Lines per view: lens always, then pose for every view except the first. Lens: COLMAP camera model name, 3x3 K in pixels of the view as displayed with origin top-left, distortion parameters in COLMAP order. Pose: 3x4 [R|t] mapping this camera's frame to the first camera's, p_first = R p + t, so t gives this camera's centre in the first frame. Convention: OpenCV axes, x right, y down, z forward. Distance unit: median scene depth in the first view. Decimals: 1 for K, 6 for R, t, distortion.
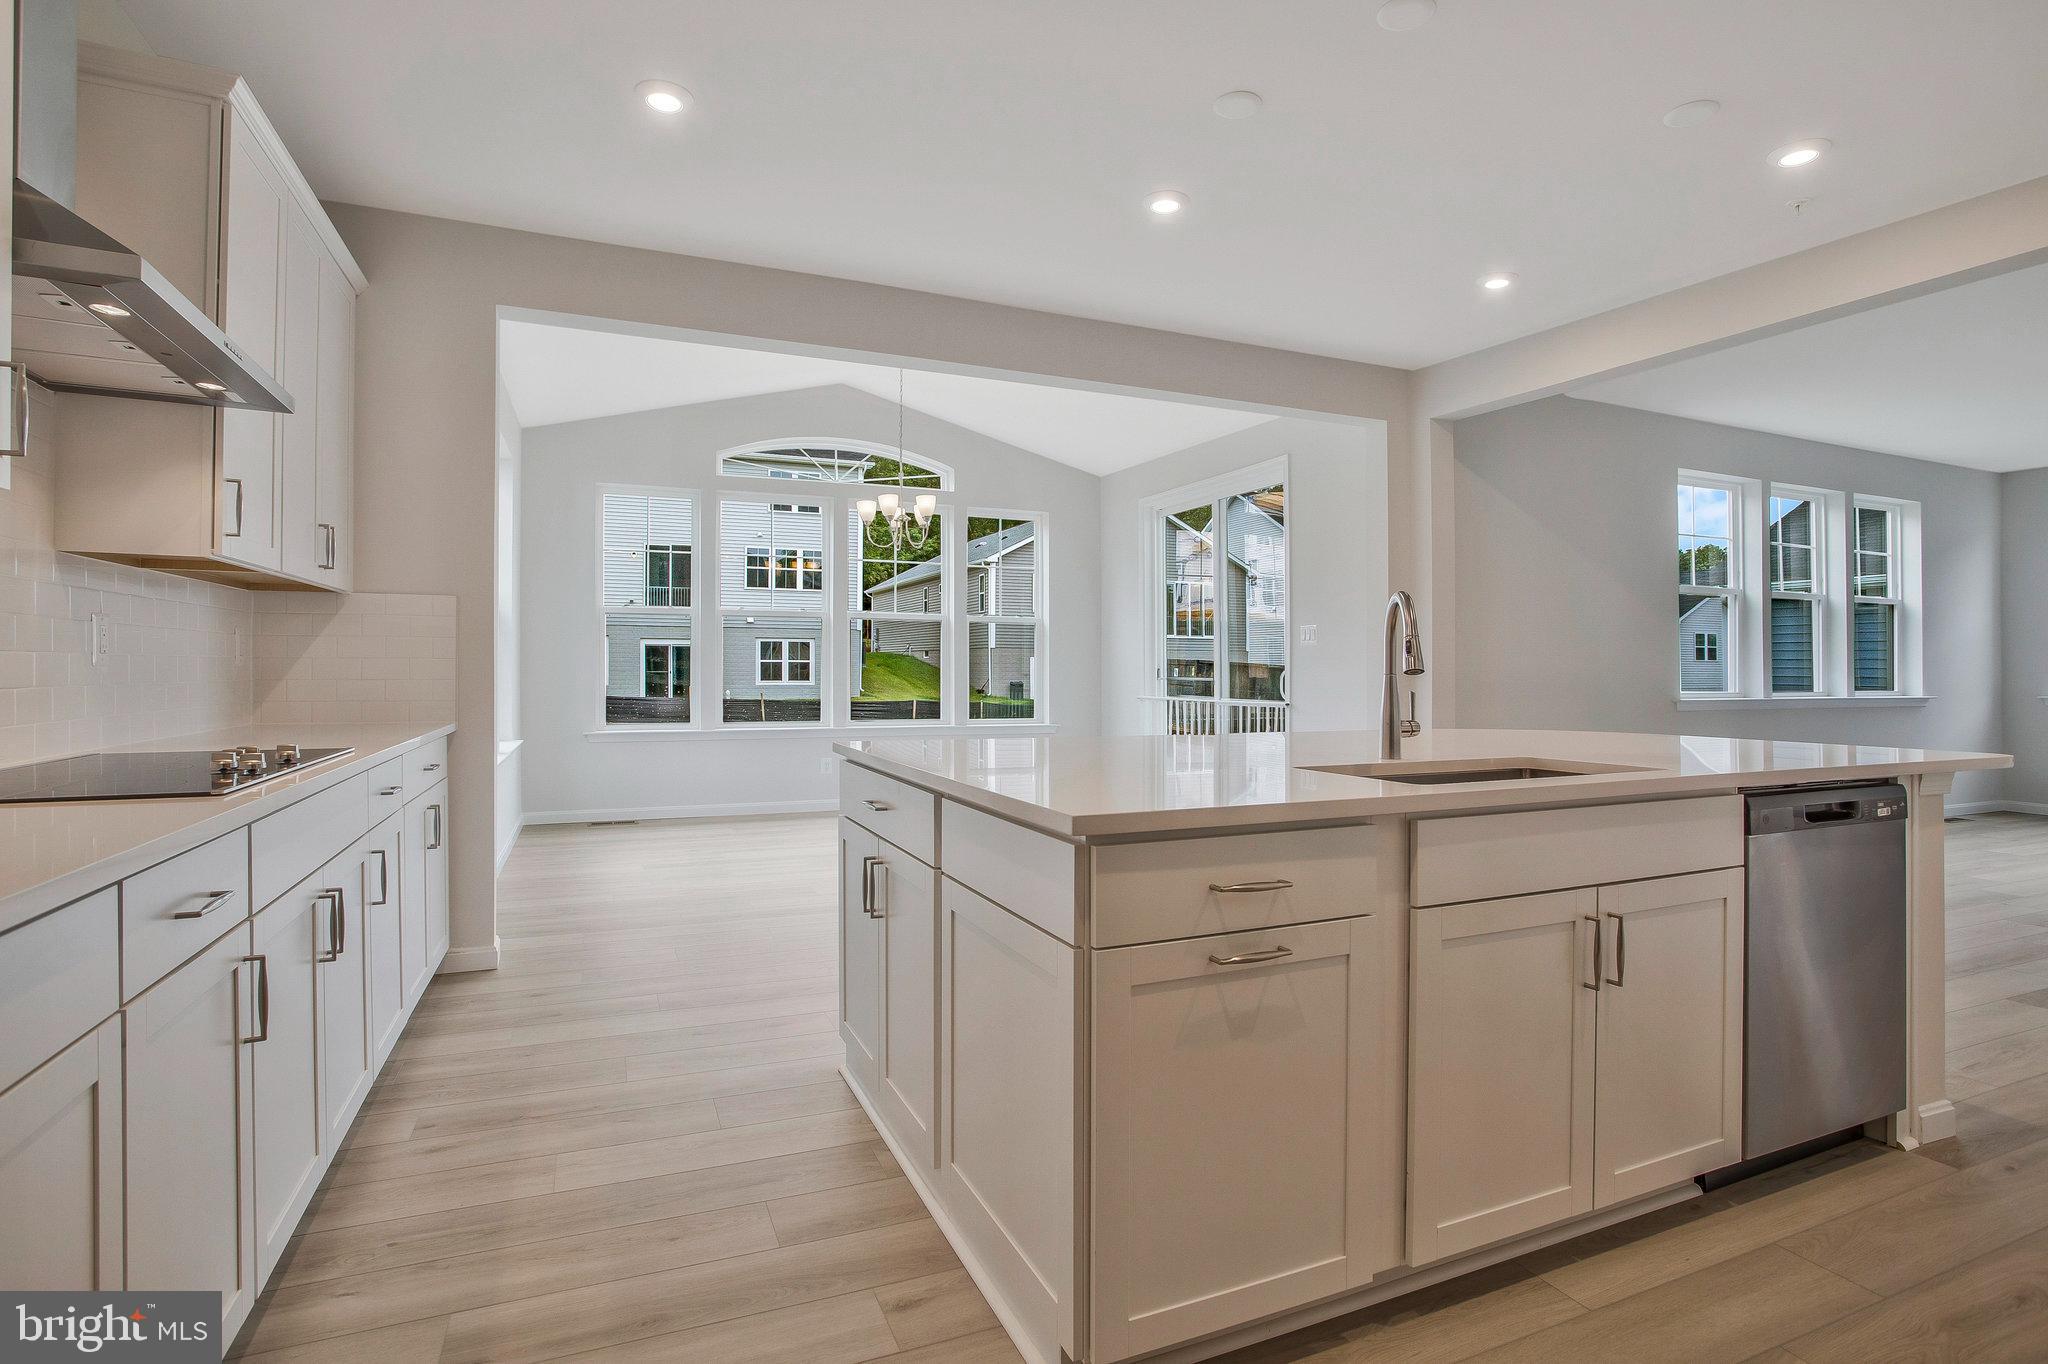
lens RADIAL K [[1031.4, 0, 1027.1], [0, 1031.4, 673.6], [0, 0, 1]] dist [-0.078132, 0.028219]
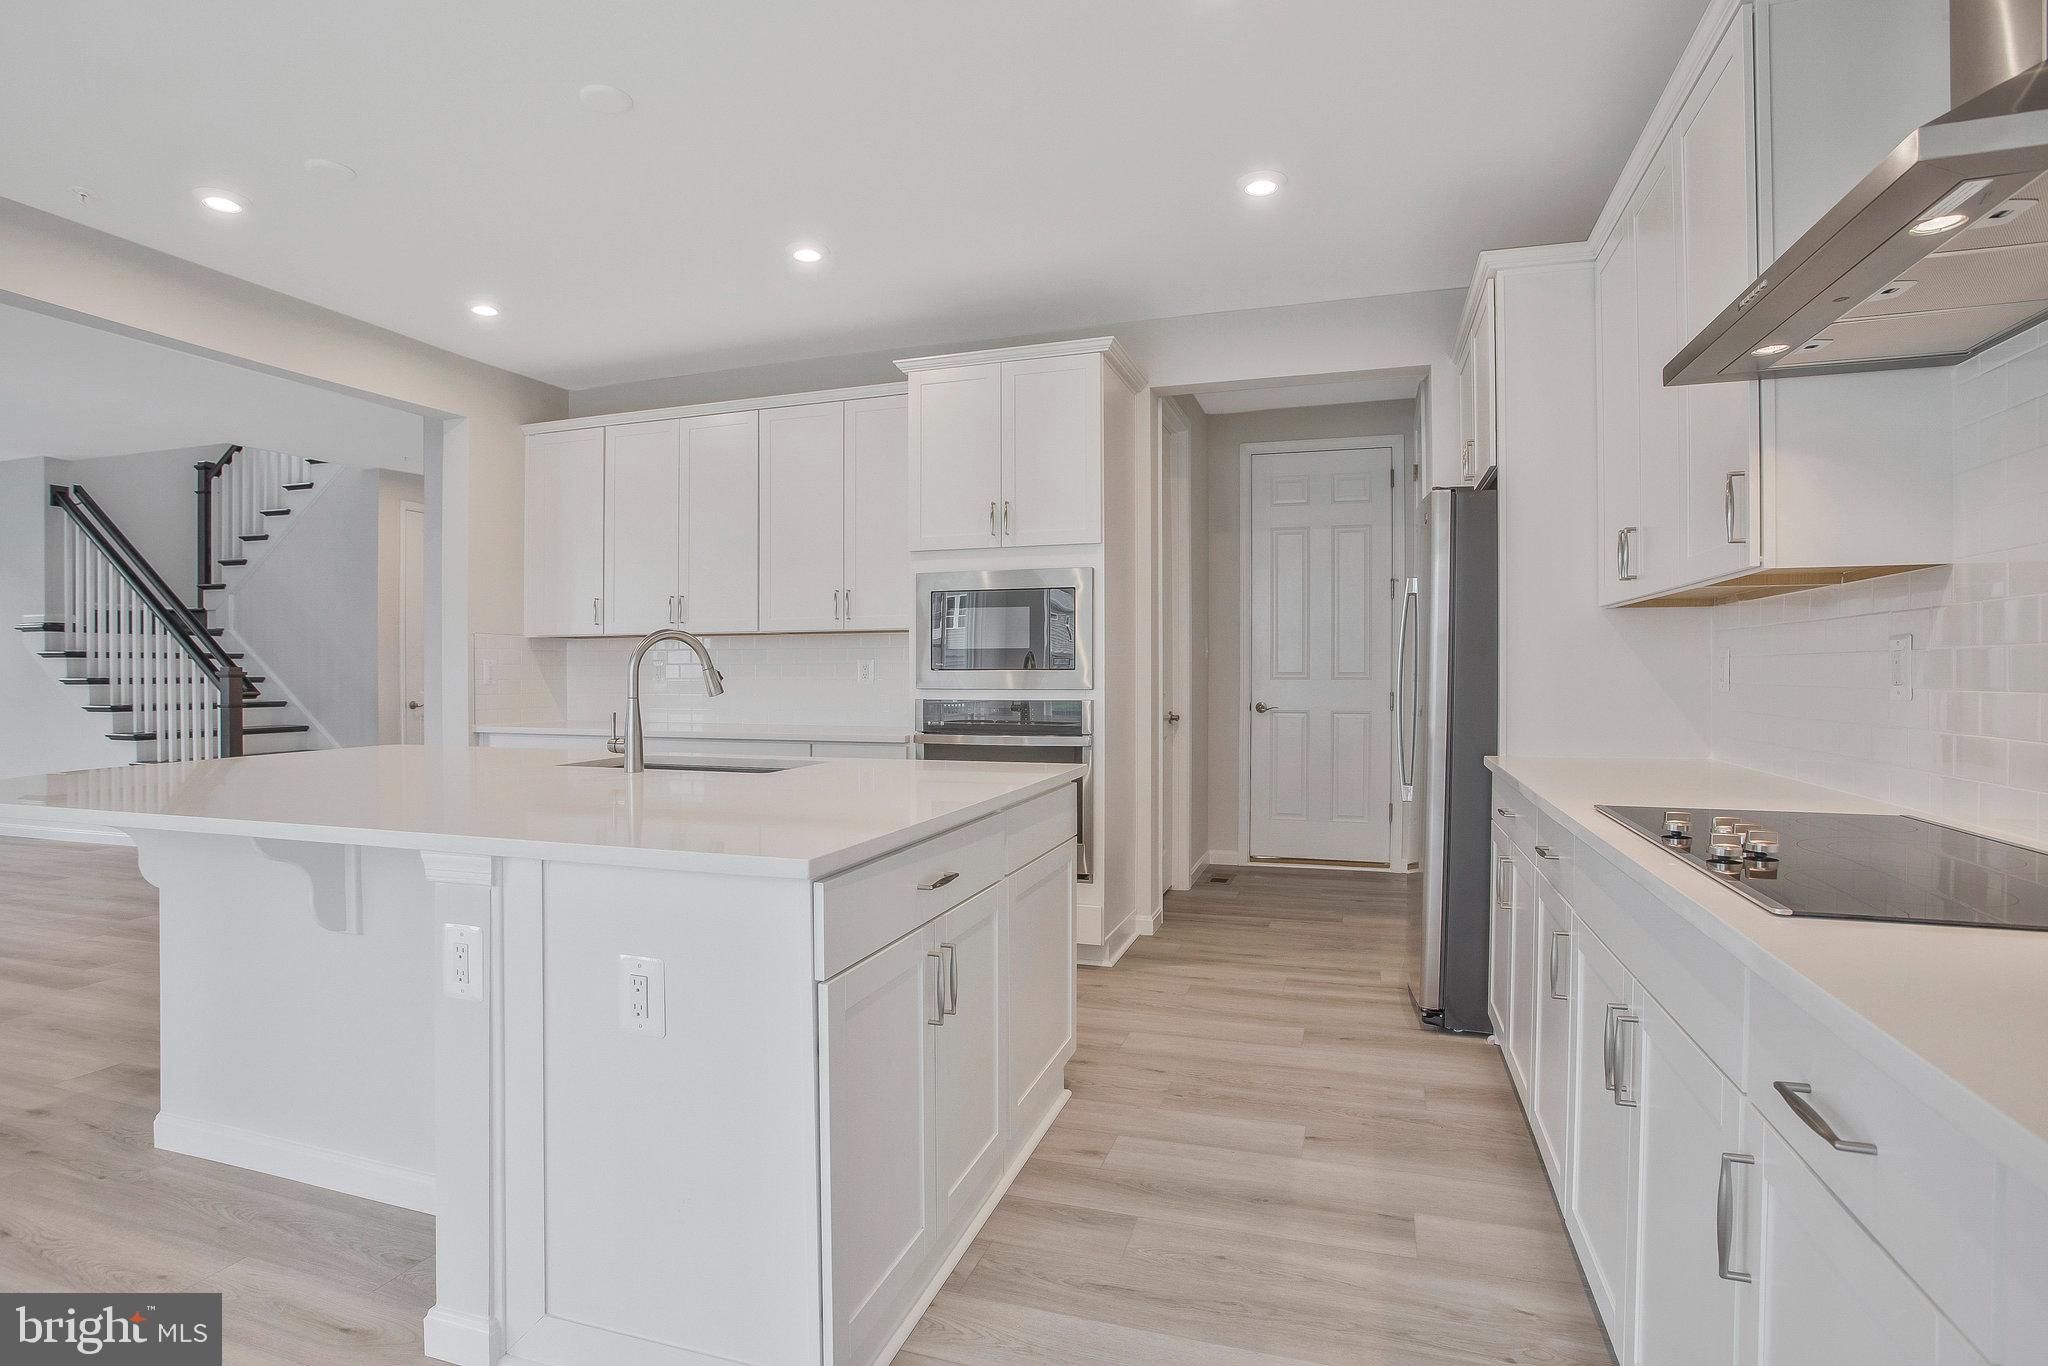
lens RADIAL K [[1031.4, 0, 1027.1], [0, 1031.4, 674.6], [0, 0, 1]] dist [-0.078132, 0.028219]
pose [[-0.755342, -0.002528, 0.655326, -0.604291], [0.004781, 0.999945, 0.009368, -0.030356], [-0.655313, 0.010209, -0.755288, 1.311009]]
